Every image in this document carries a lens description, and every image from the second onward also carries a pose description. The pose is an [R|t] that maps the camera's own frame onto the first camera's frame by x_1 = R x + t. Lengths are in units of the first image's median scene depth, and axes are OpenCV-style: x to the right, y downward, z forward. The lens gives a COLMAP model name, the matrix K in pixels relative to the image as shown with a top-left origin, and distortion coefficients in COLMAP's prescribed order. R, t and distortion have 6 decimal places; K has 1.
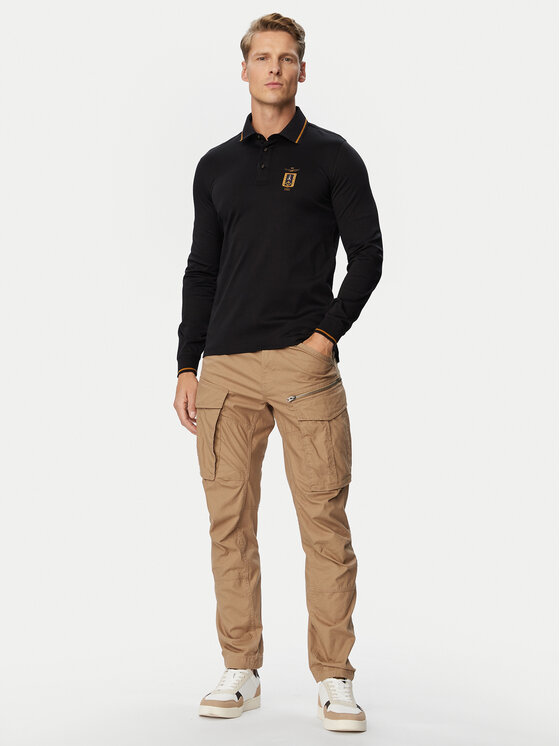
lens RADIAL K [[1195.1, 0, 279.6], [0, 1195.1, 373.7], [0, 0, 1]] dist [-0.134661, 0.000000]
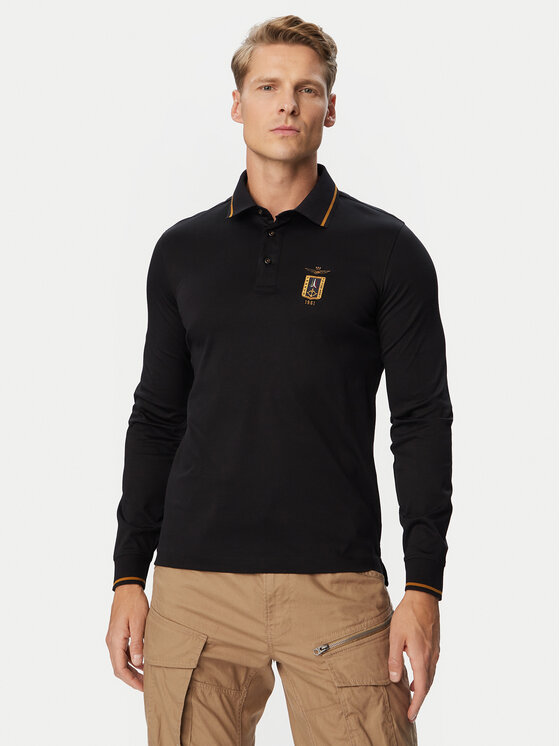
lens RADIAL K [[1420.9, 0, 280.4], [0, 1420.9, 373.2], [0, 0, 1]] dist [-0.079039, 0.000000]
pose [[0.995458, 0.002876, 0.095158, -0.078493], [-0.002190, 0.999971, -0.007316, -0.110581], [-0.095176, 0.007074, 0.995435, 0.258024]]
